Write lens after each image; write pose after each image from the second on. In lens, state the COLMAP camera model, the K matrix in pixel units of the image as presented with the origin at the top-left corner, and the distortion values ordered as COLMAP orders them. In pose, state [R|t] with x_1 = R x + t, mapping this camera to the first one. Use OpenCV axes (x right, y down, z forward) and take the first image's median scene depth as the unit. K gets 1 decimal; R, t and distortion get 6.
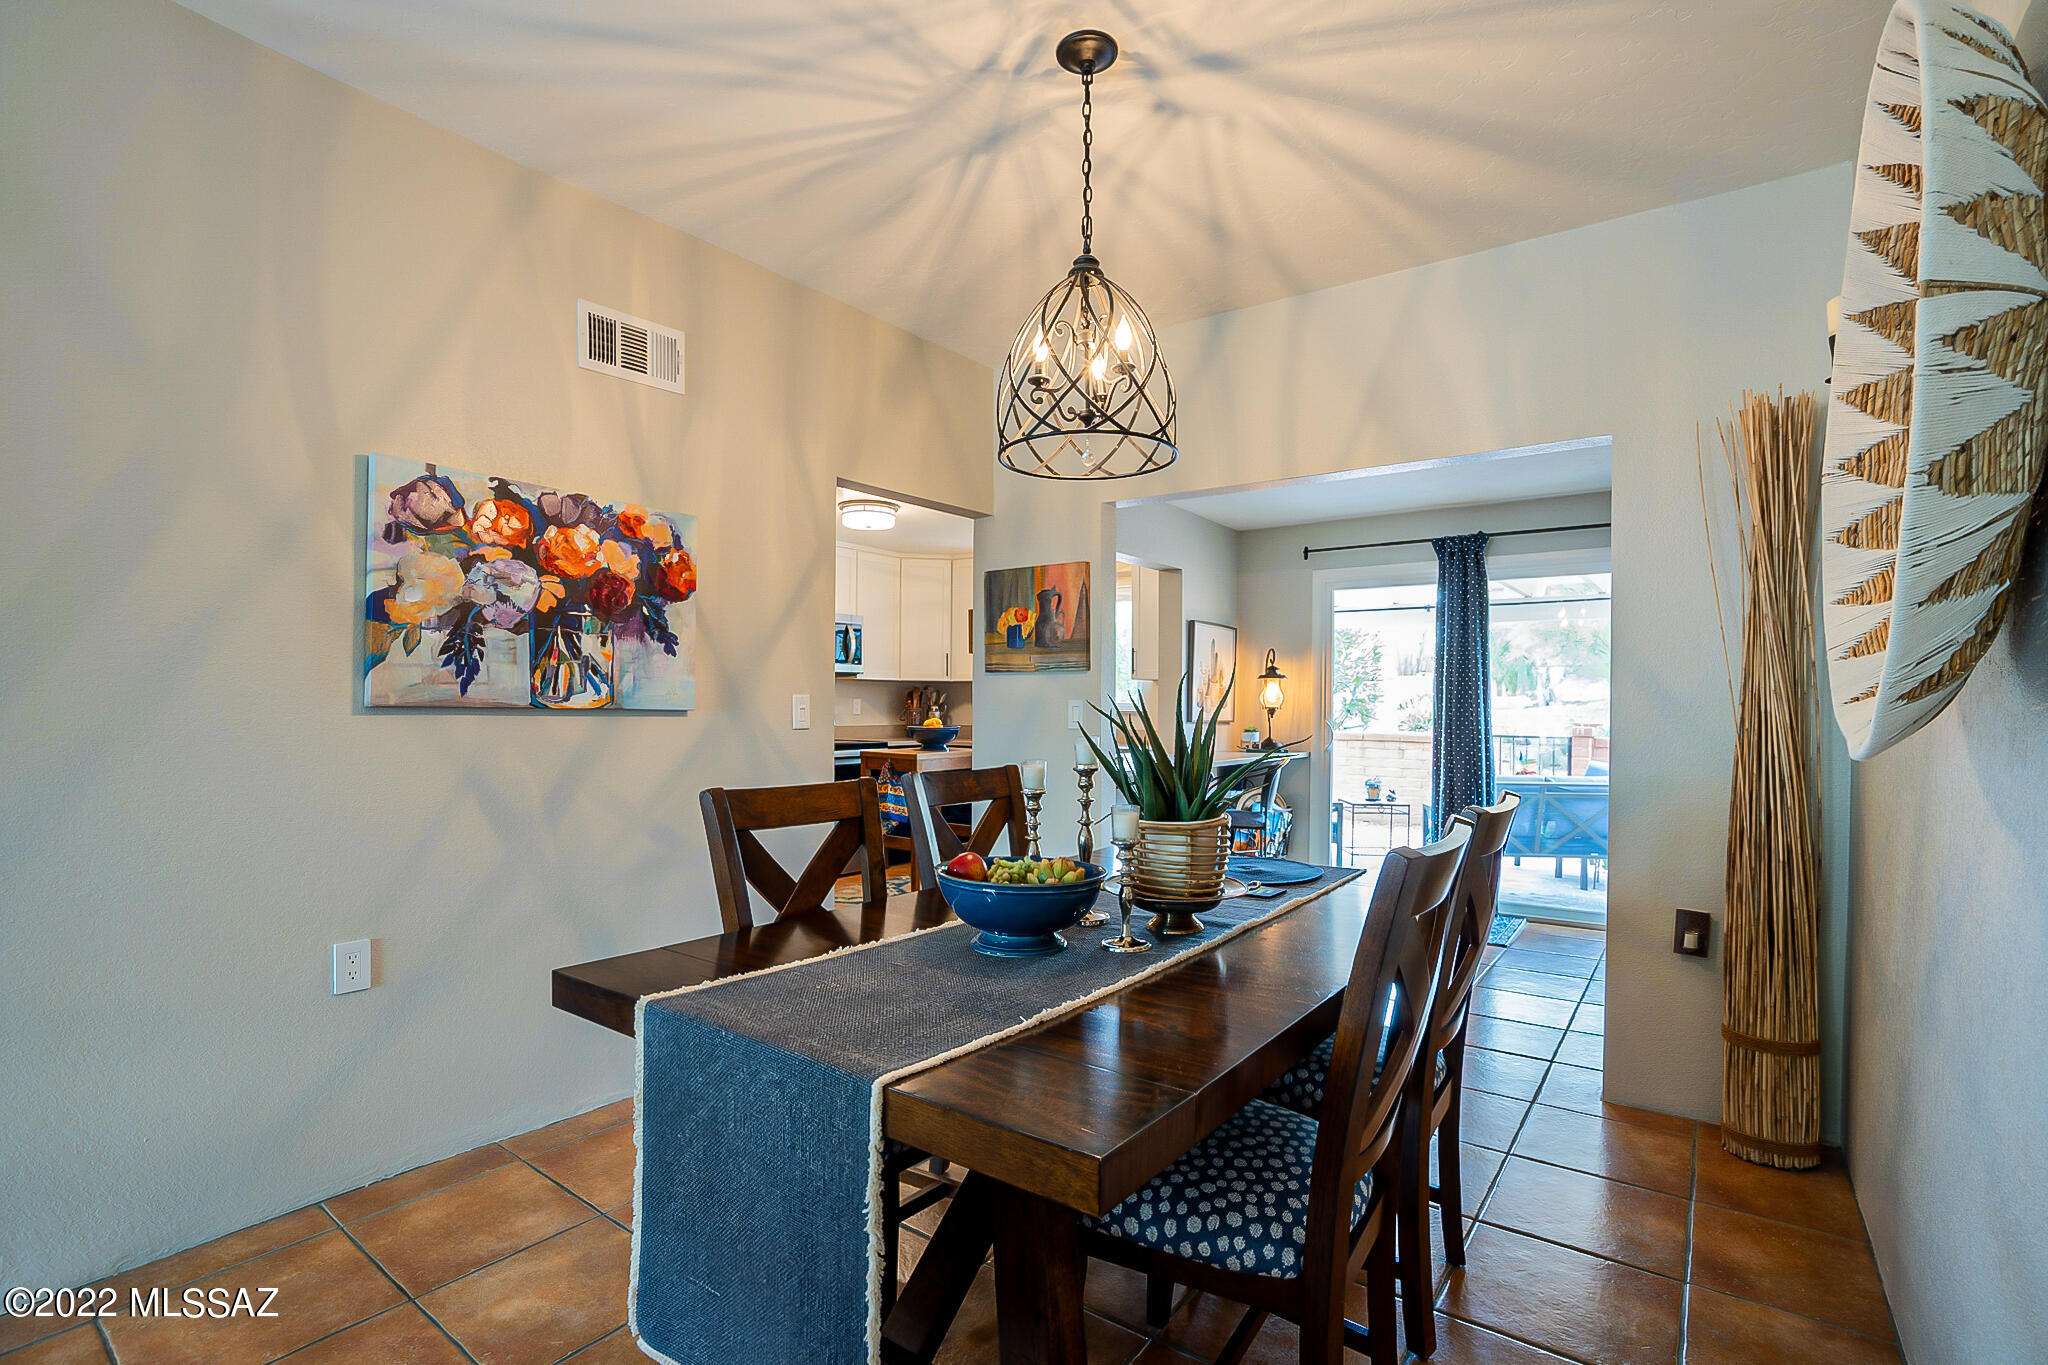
lens RADIAL K [[965.8, 0, 1011.3], [0, 965.8, 705.1], [0, 0, 1]] dist [-0.023950, 0.009804]
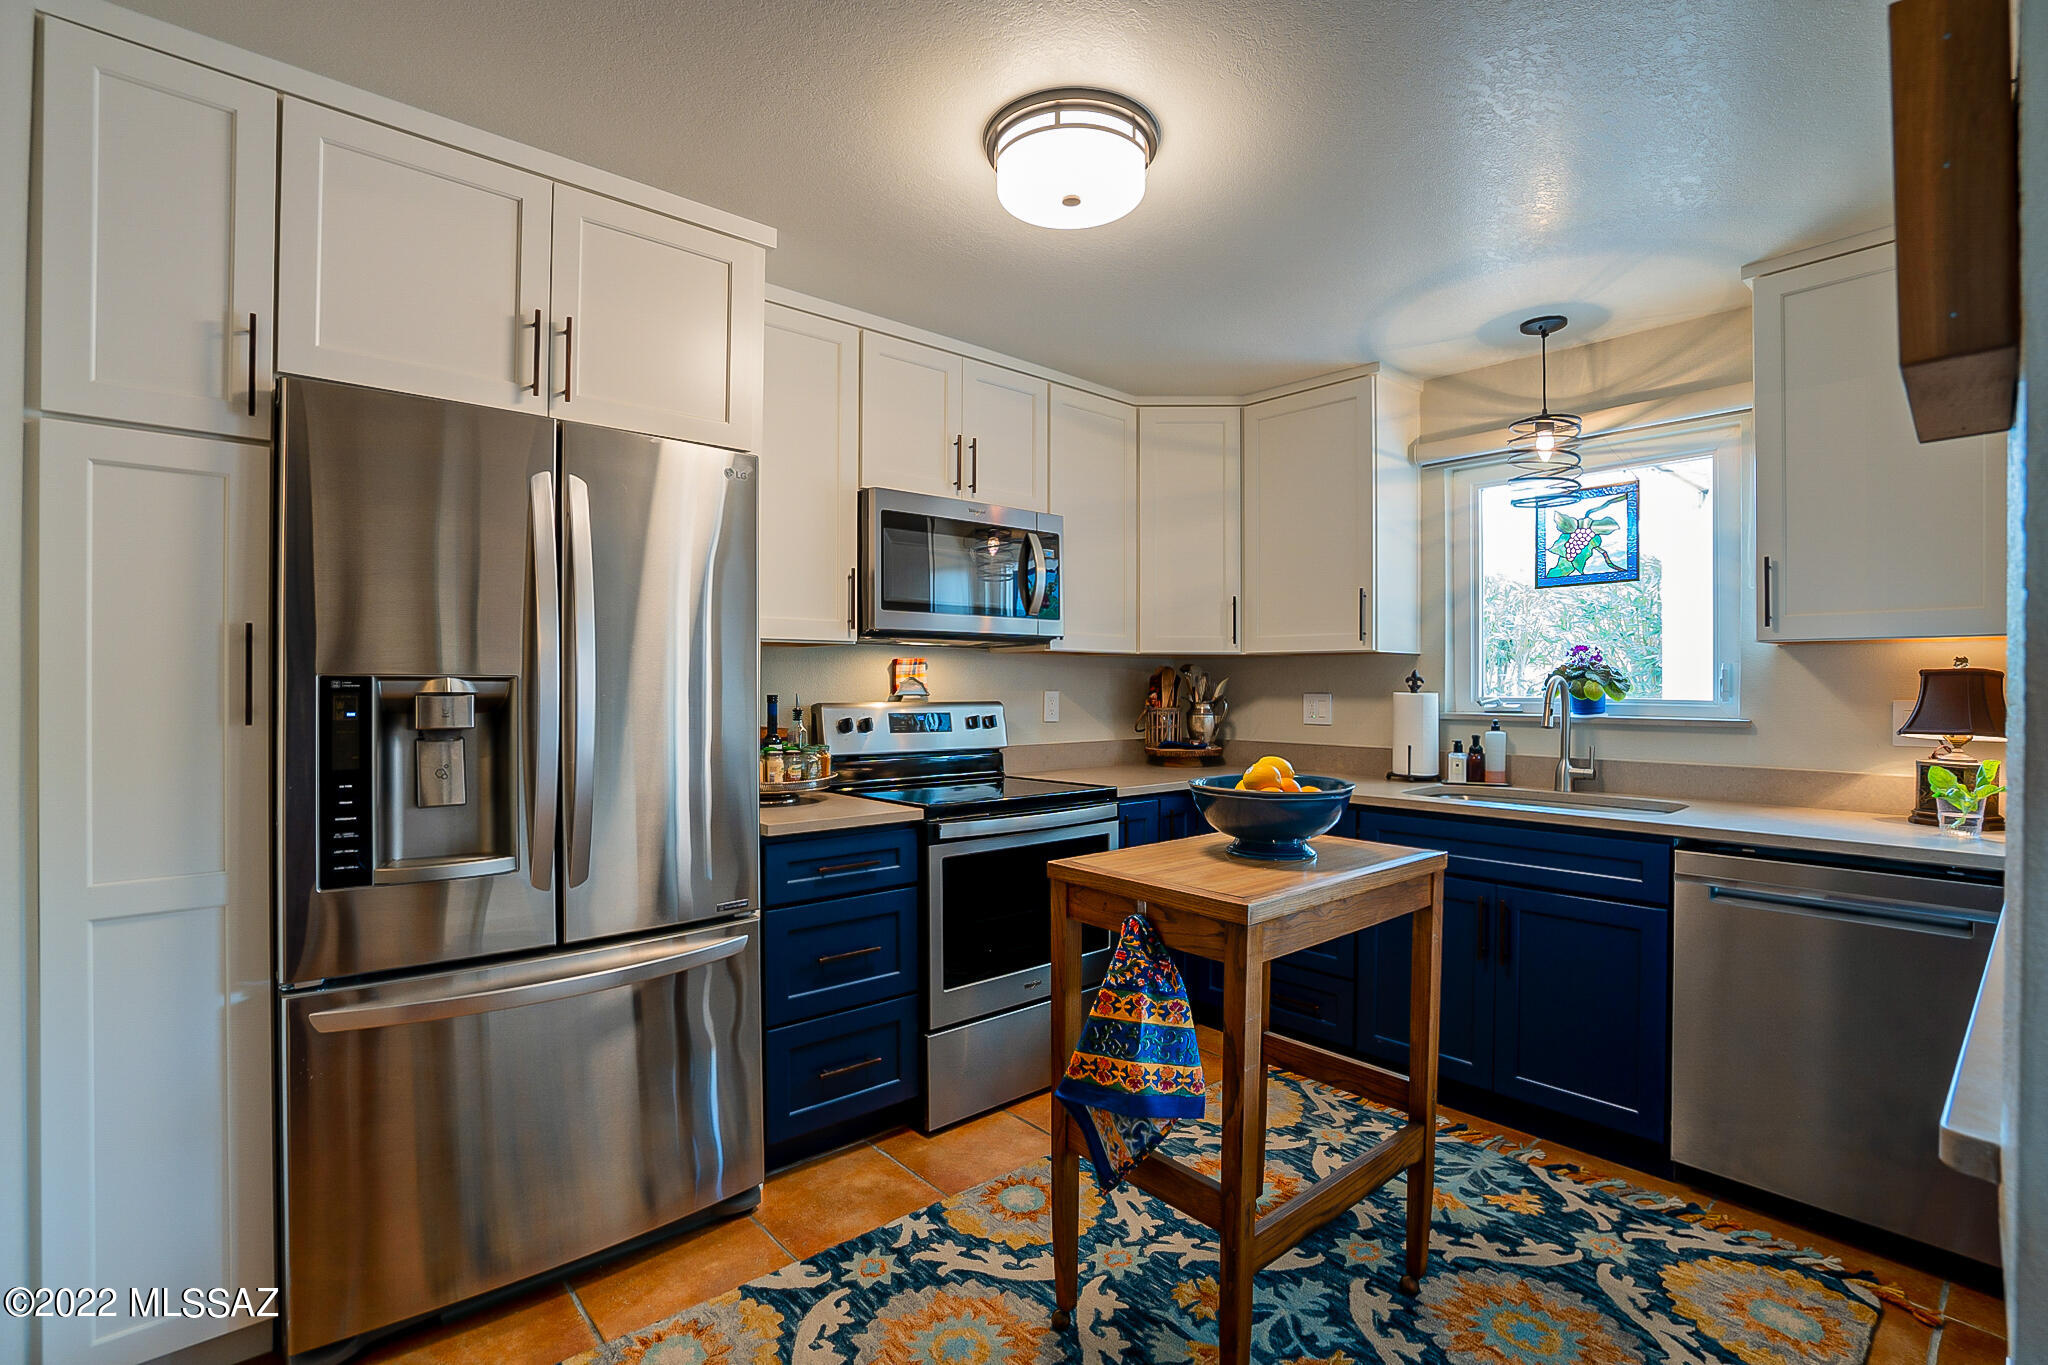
lens RADIAL K [[965.8, 0, 1035.4], [0, 965.8, 684.2], [0, 0, 1]] dist [-0.023950, 0.009804]
pose [[0.981972, -0.008563, -0.188835, -0.076945], [0.007747, 0.999957, -0.005060, -0.007835], [0.188870, 0.003506, 0.981996, 0.527985]]
